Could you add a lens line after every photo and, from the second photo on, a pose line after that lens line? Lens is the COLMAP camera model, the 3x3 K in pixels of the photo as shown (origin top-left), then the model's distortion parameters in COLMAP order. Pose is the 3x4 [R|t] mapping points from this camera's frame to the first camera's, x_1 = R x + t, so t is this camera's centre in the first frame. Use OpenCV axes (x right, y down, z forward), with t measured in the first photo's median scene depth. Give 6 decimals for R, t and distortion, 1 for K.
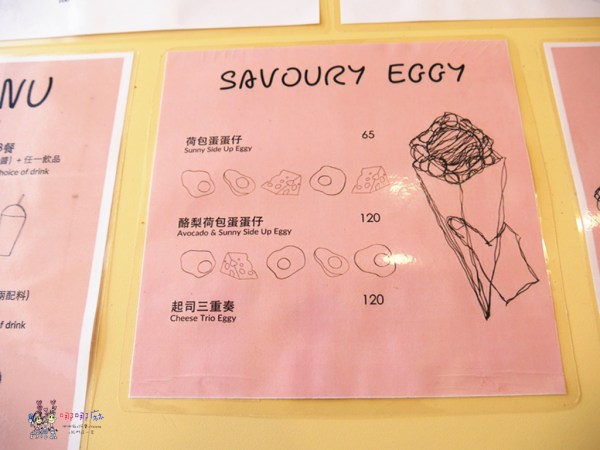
lens RADIAL K [[503.9, 0, 300.0], [0, 503.9, 225.0], [0, 0, 1]] dist [-0.069295, 0.005100]
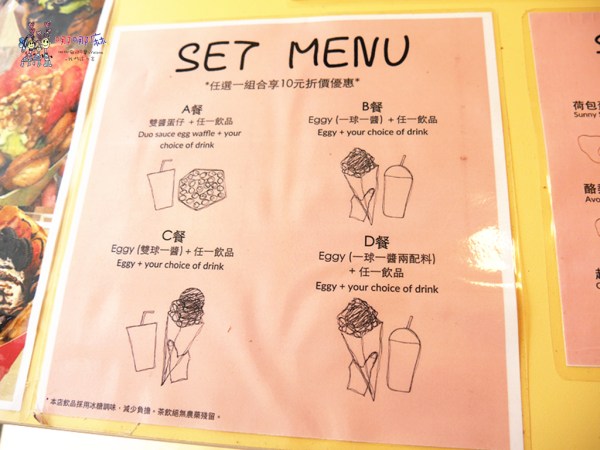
lens RADIAL K [[503.9, 0, 300.0], [0, 503.9, 225.0], [0, 0, 1]] dist [-0.069295, 0.005100]
pose [[0.995311, 0.030421, -0.091817, -0.660146], [-0.027965, 0.999219, 0.027919, 0.051745], [0.092595, -0.025220, 0.995384, 0.004847]]
